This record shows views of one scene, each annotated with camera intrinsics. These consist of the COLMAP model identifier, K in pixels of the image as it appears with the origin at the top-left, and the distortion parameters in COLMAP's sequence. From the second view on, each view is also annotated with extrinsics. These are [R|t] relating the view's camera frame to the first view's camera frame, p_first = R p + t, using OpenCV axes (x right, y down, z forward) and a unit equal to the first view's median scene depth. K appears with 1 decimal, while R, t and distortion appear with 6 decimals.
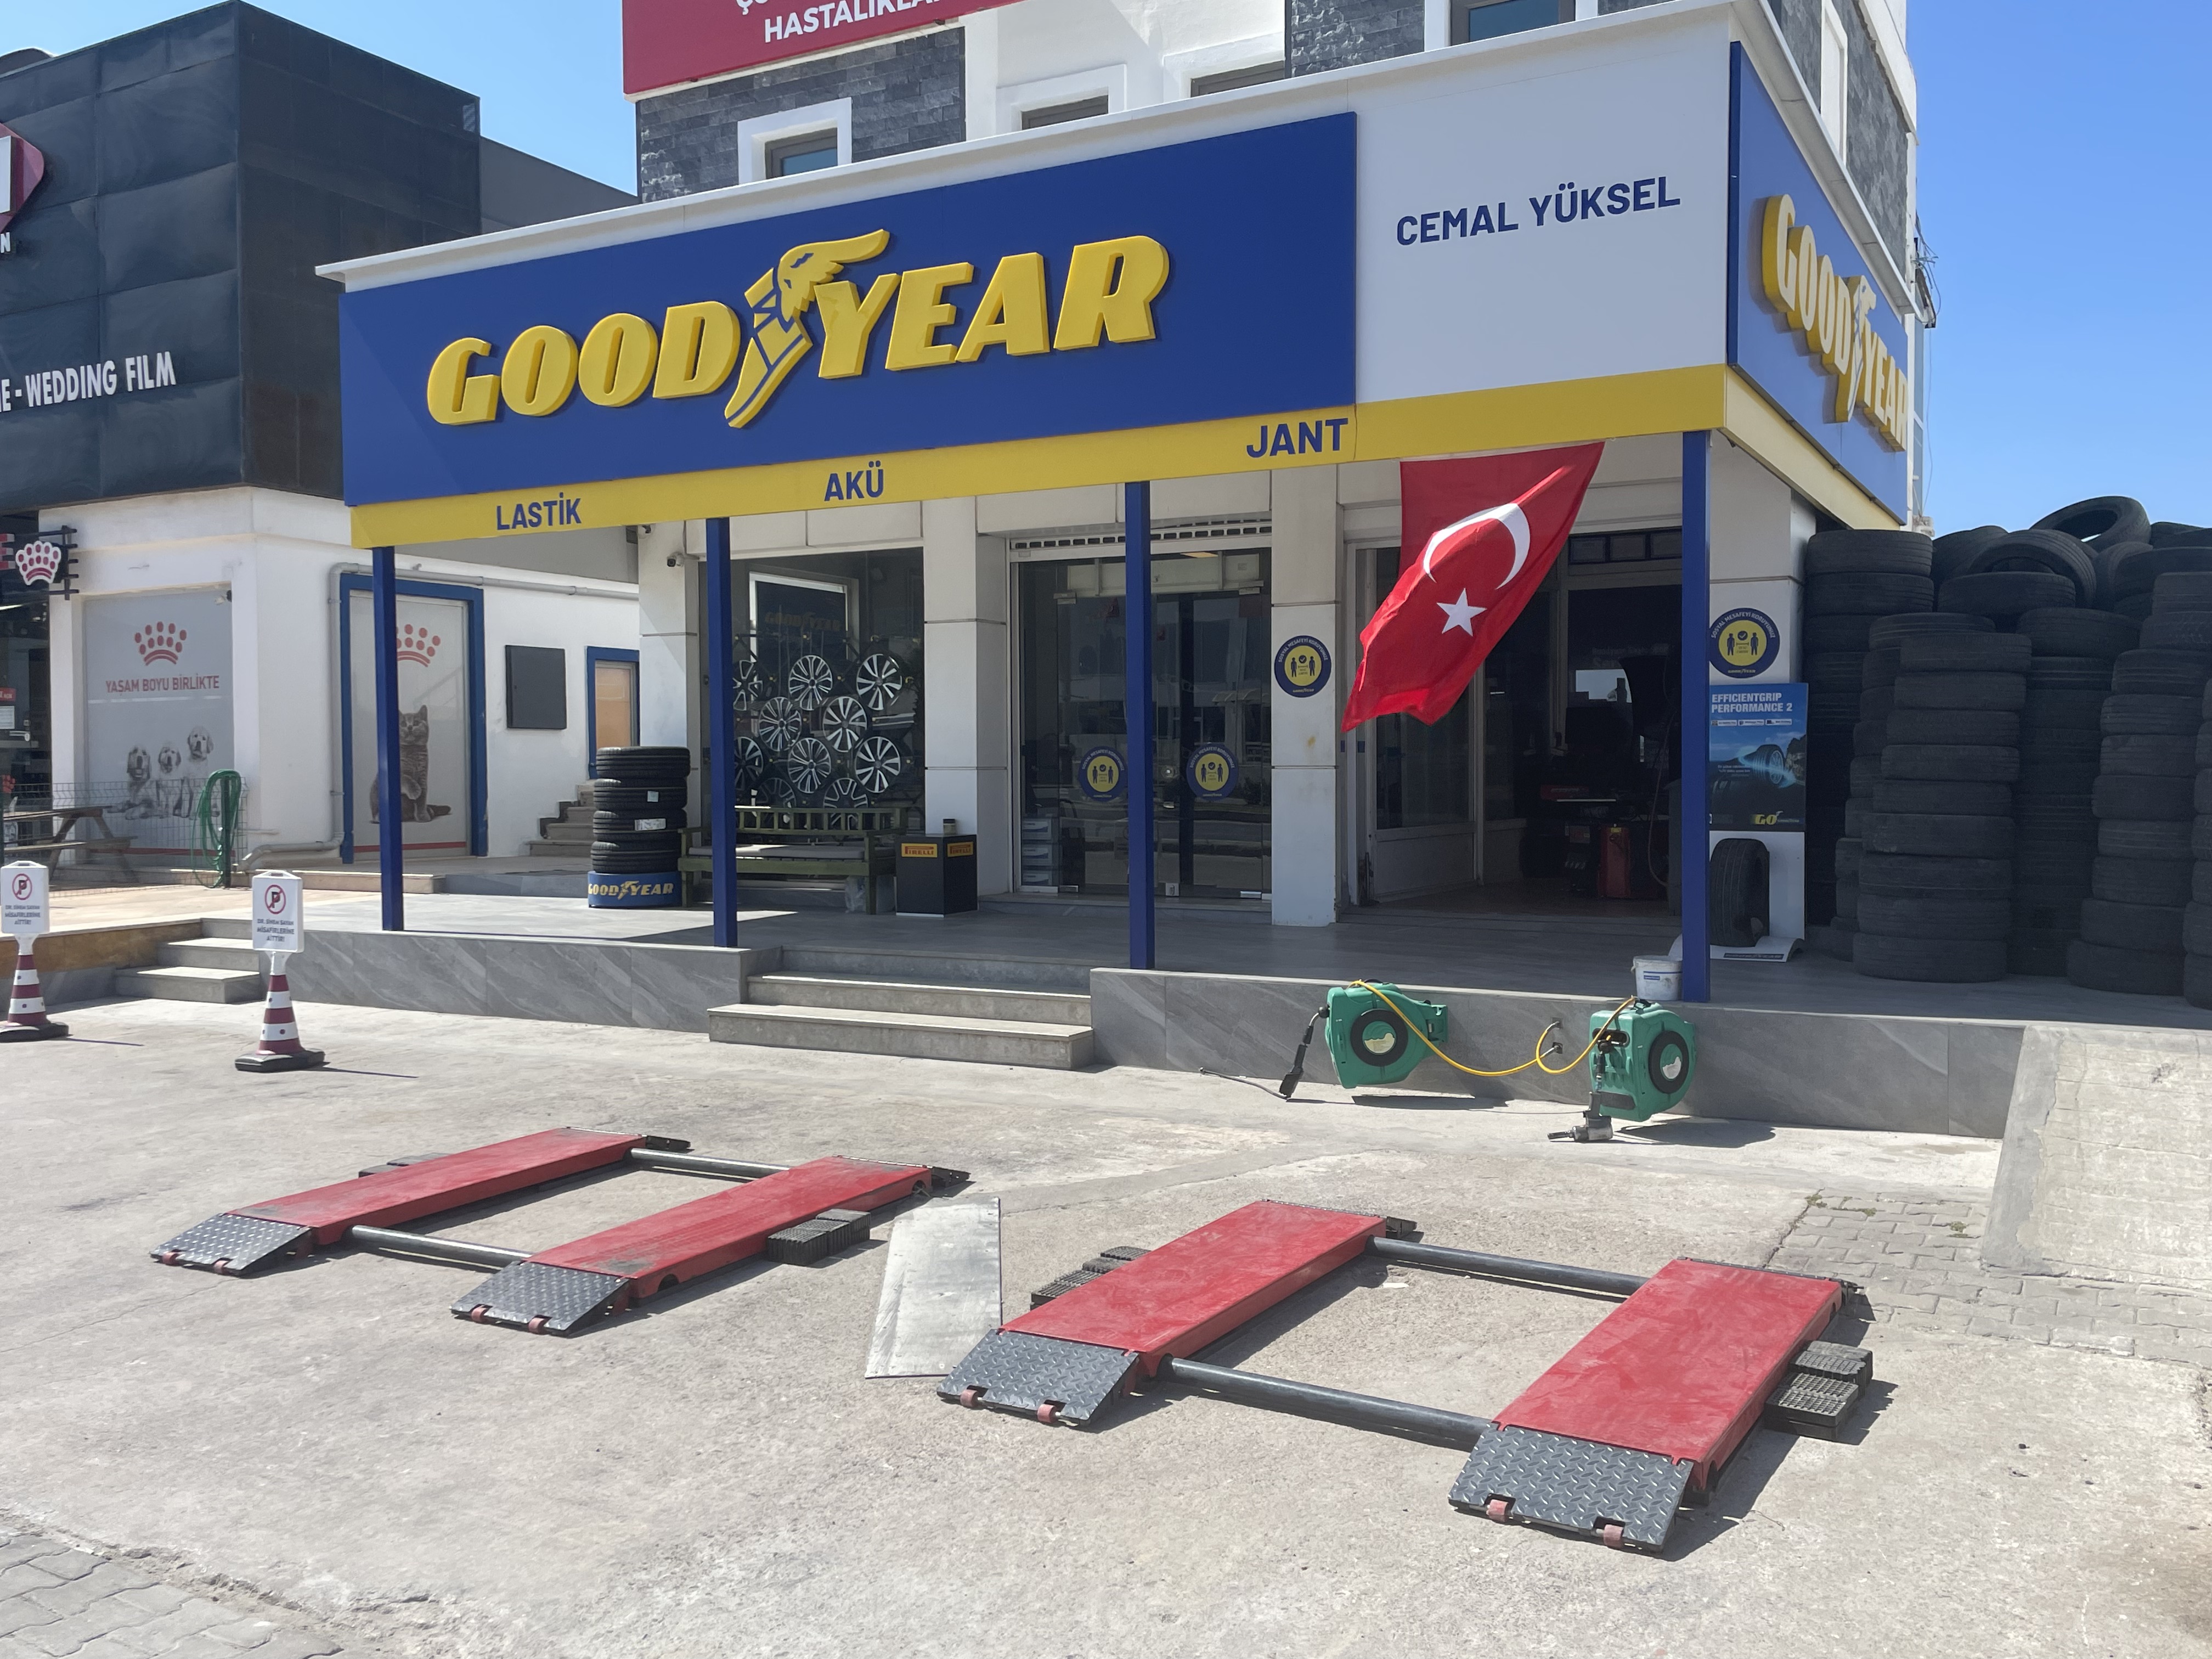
lens RADIAL K [[1876.9, 0, 1117.8], [0, 1876.9, 810.7], [0, 0, 1]] dist [0.086803, -0.116786]
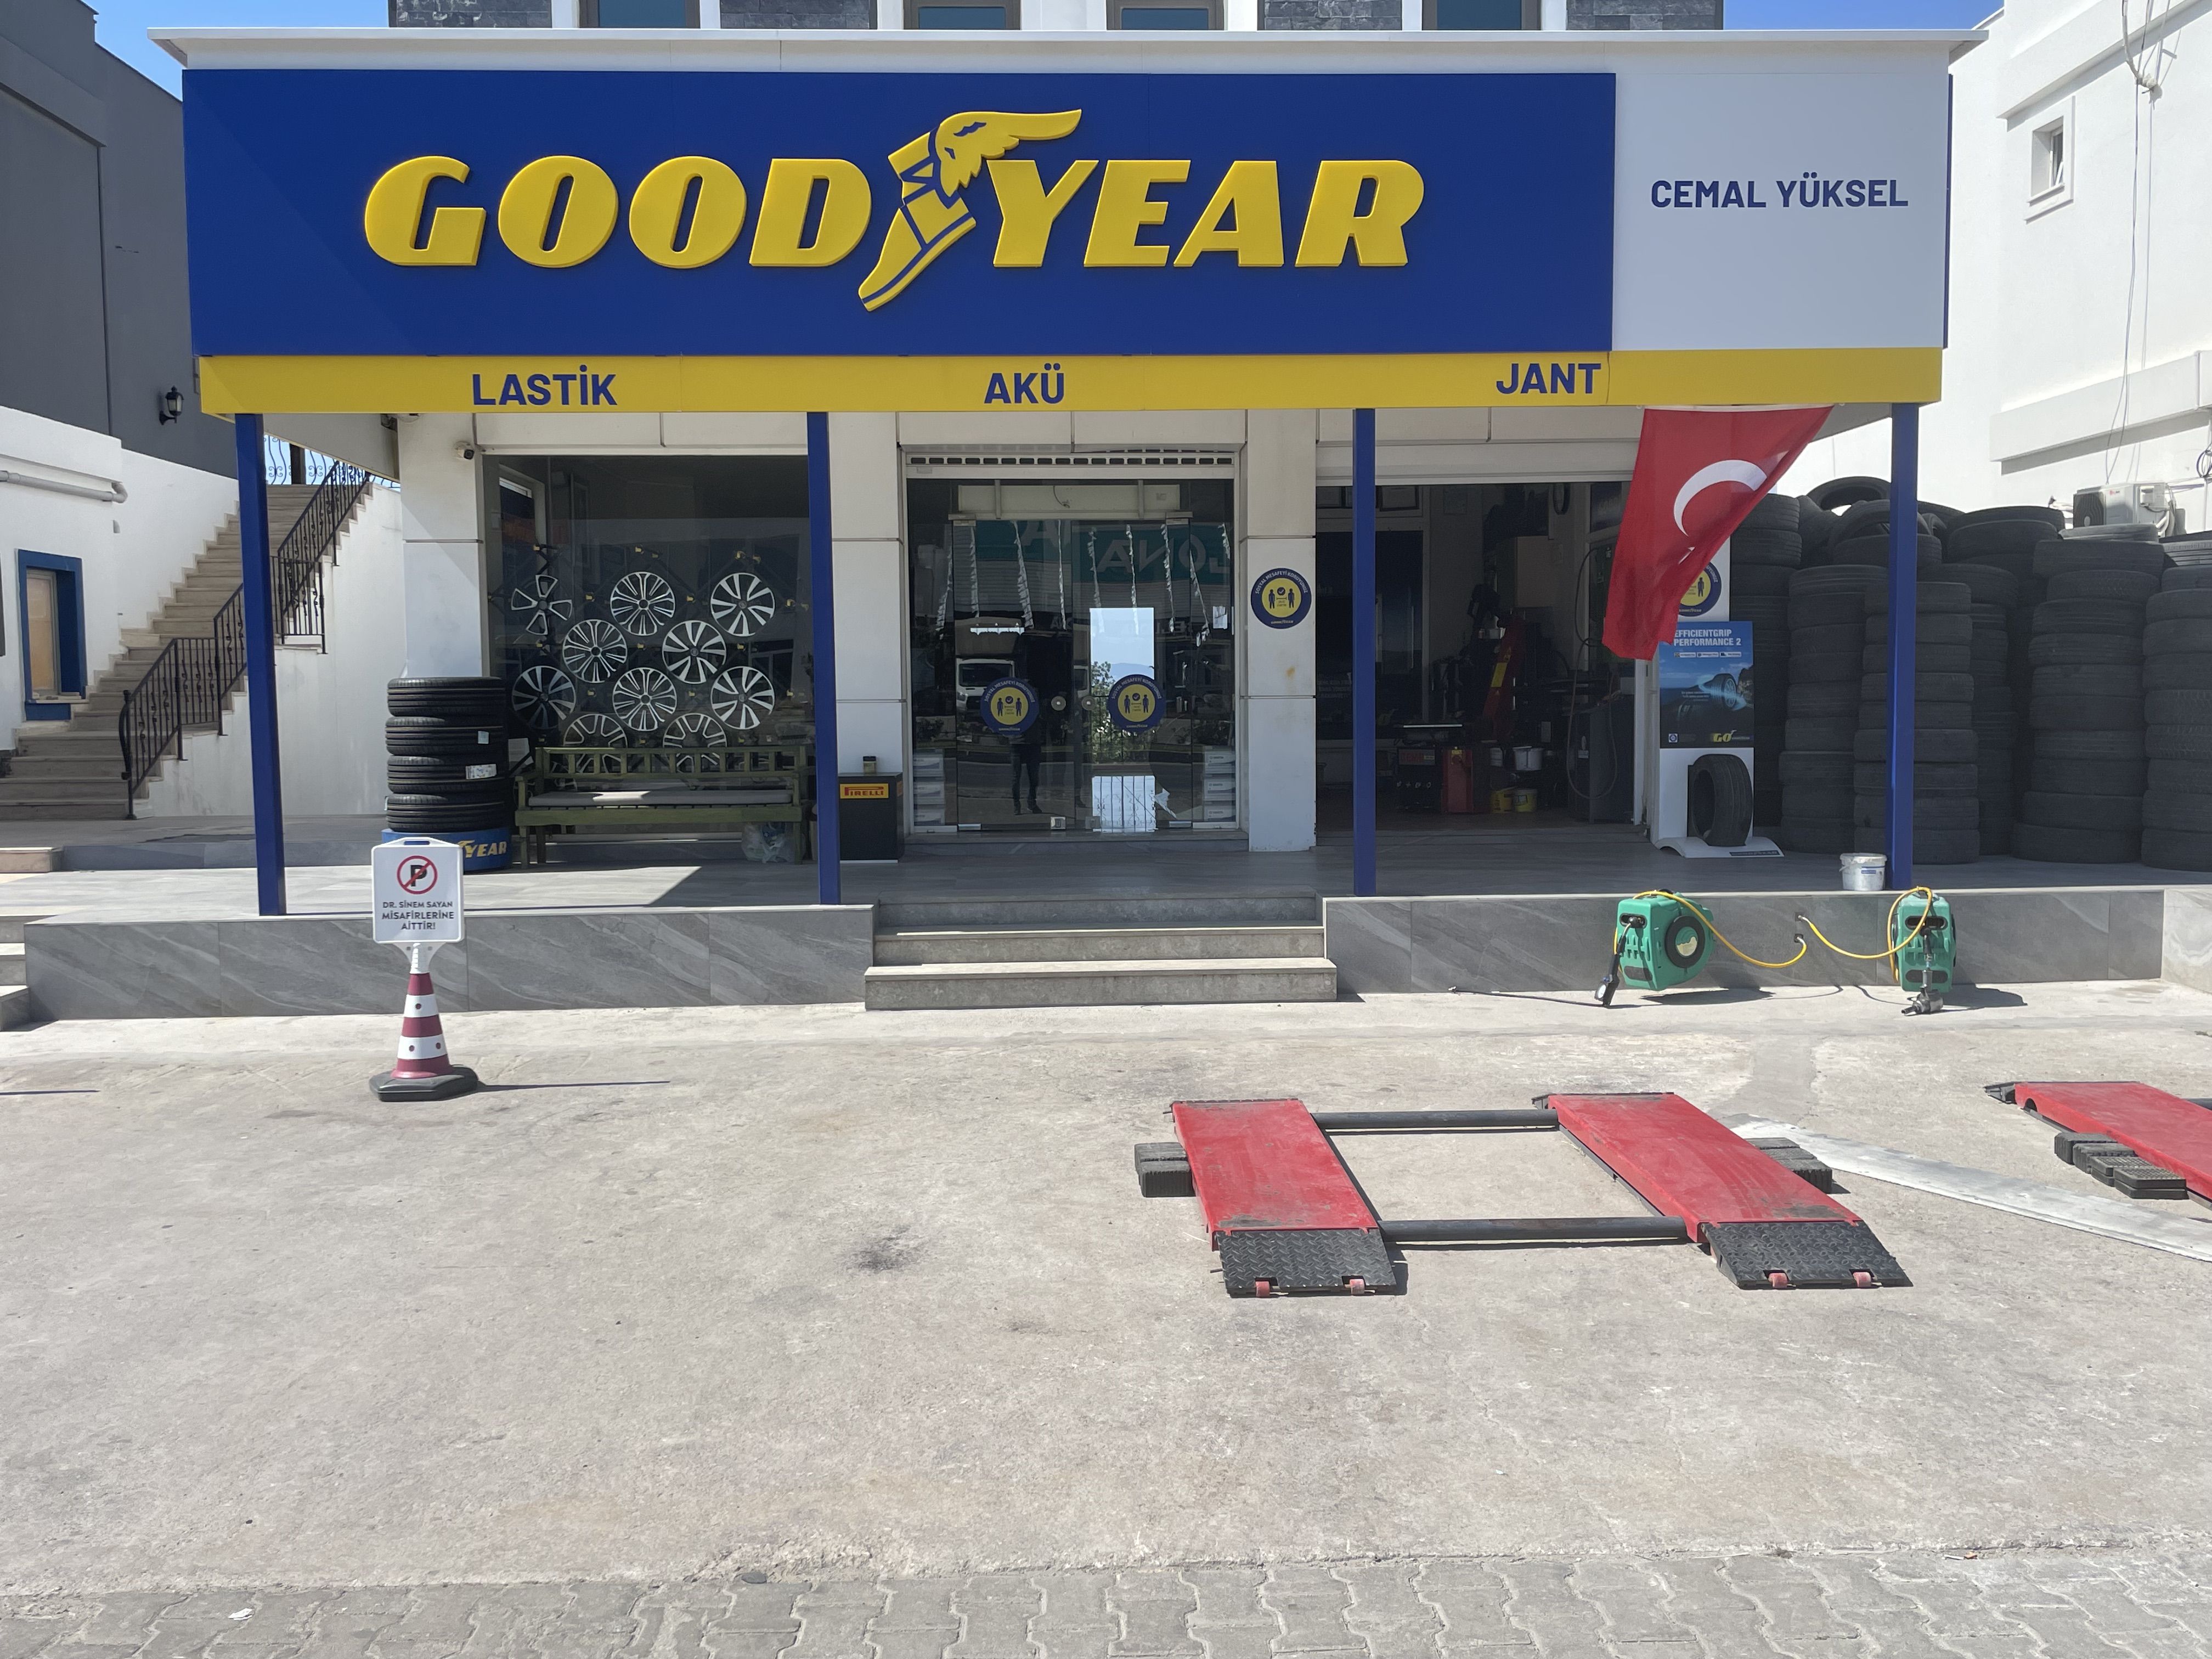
lens RADIAL K [[1842.0, 0, 1111.4], [0, 1842.0, 800.3], [0, 0, 1]] dist [0.093508, -0.131962]
pose [[0.855912, -0.034696, 0.515956, -0.570718], [0.019549, 0.999204, 0.034763, -0.003889], [-0.516751, -0.019668, 0.855910, 0.208028]]
